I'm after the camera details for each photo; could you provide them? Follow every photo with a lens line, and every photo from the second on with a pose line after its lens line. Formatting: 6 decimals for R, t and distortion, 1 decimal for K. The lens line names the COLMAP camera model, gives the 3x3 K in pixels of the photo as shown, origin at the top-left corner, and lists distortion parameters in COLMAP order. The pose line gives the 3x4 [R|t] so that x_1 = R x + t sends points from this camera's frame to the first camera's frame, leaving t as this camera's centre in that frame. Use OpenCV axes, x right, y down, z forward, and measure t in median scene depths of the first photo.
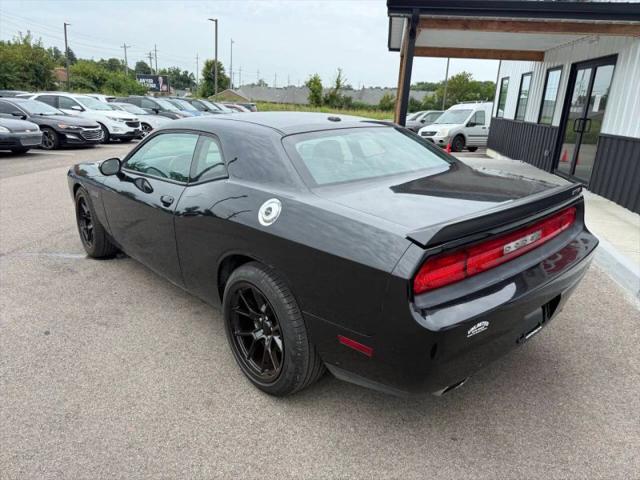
lens RADIAL K [[453.5, 0, 317.1], [0, 453.5, 243.8], [0, 0, 1]] dist [0.010911, -0.017732]
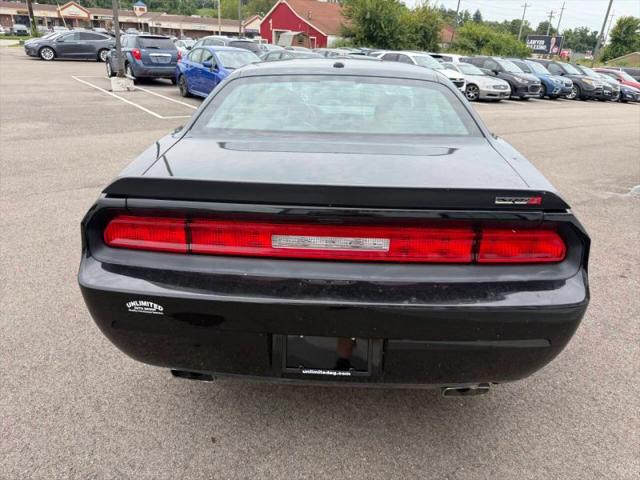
lens RADIAL K [[453.5, 0, 319.4], [0, 453.5, 240.9], [0, 0, 1]] dist [0.010911, -0.017732]
pose [[0.714402, 0.276430, -0.642819, 0.097962], [-0.232945, 0.960214, 0.154033, -0.012277], [0.659823, 0.039700, 0.750371, 0.051607]]
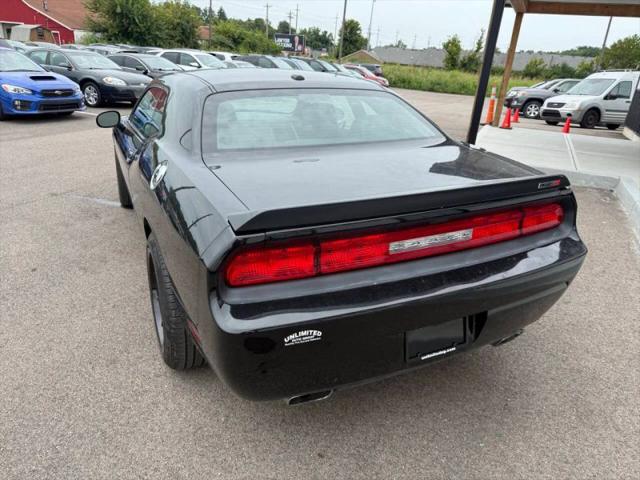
lens RADIAL K [[453.5, 0, 316.3], [0, 453.5, 242.6], [0, 0, 1]] dist [0.010911, -0.017732]
pose [[0.959757, 0.124369, -0.251790, 0.050606], [-0.106048, 0.990711, 0.085125, -0.005264], [0.260038, -0.054997, 0.964031, 0.019746]]
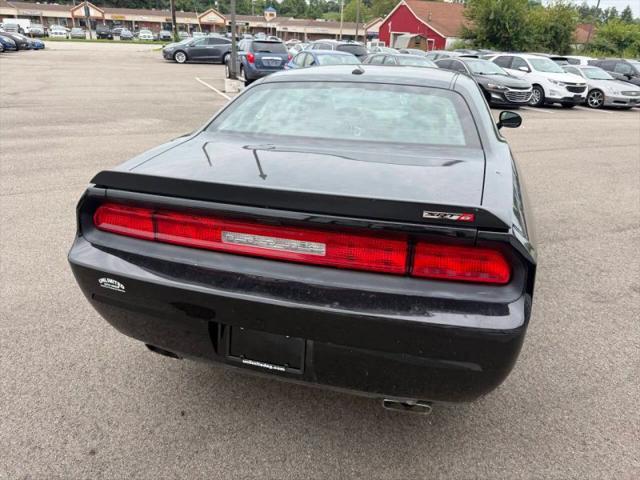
lens RADIAL K [[453.5, 0, 321.3], [0, 453.5, 241.1], [0, 0, 1]] dist [0.010911, -0.017732]
pose [[0.526156, 0.328386, -0.784424, 0.118074], [-0.275952, 0.938447, 0.207769, -0.020083], [0.804369, 0.107144, 0.584389, 0.070155]]
